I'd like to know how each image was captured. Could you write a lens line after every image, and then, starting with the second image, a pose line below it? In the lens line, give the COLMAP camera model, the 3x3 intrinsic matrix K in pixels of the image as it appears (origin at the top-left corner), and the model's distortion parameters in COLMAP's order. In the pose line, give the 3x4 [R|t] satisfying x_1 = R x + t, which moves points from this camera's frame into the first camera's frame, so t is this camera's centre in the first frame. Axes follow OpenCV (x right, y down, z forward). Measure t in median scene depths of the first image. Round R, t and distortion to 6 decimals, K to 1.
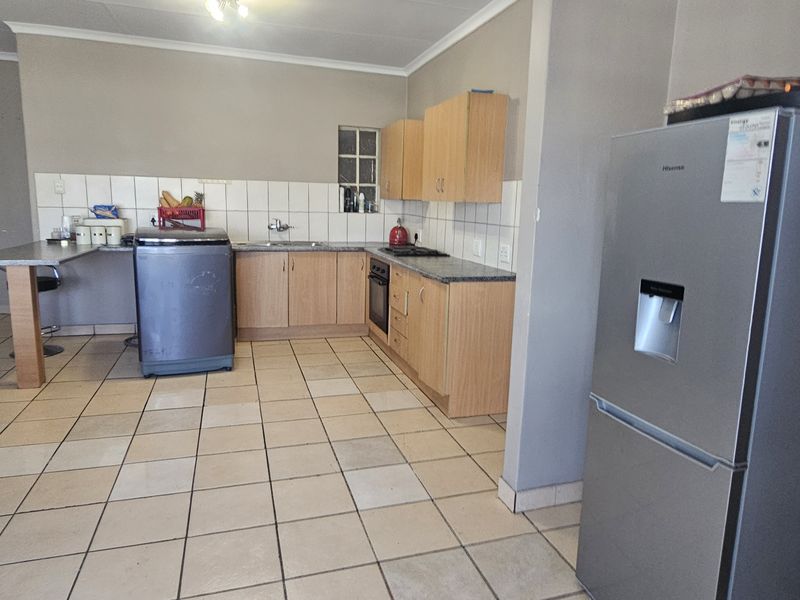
lens RADIAL K [[542.0, 0, 399.4], [0, 542.0, 296.7], [0, 0, 1]] dist [-0.004974, 0.000158]
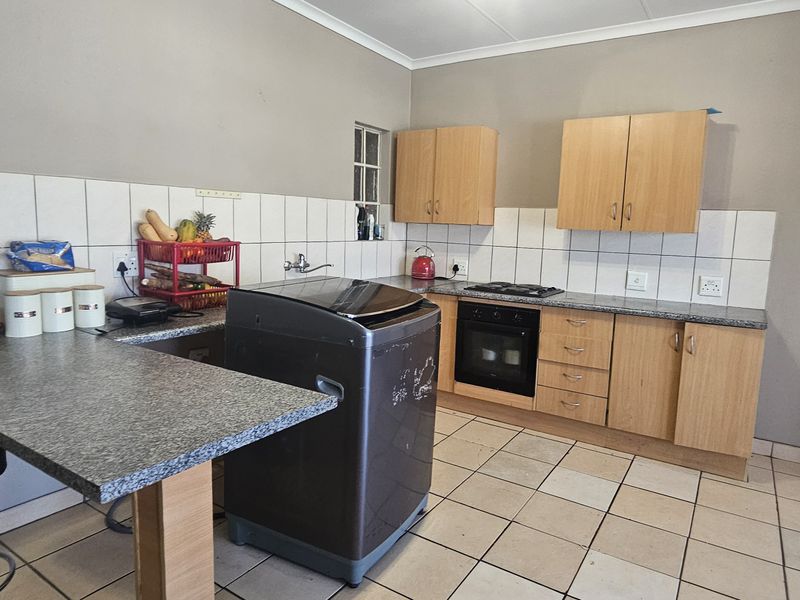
lens RADIAL K [[542.0, 0, 397.6], [0, 542.0, 277.8], [0, 0, 1]] dist [-0.004974, 0.000158]
pose [[0.750930, -0.070014, 0.656660, -0.564001], [0.103018, 0.994610, -0.011761, -0.095253], [-0.652297, 0.076479, 0.754095, 0.438616]]
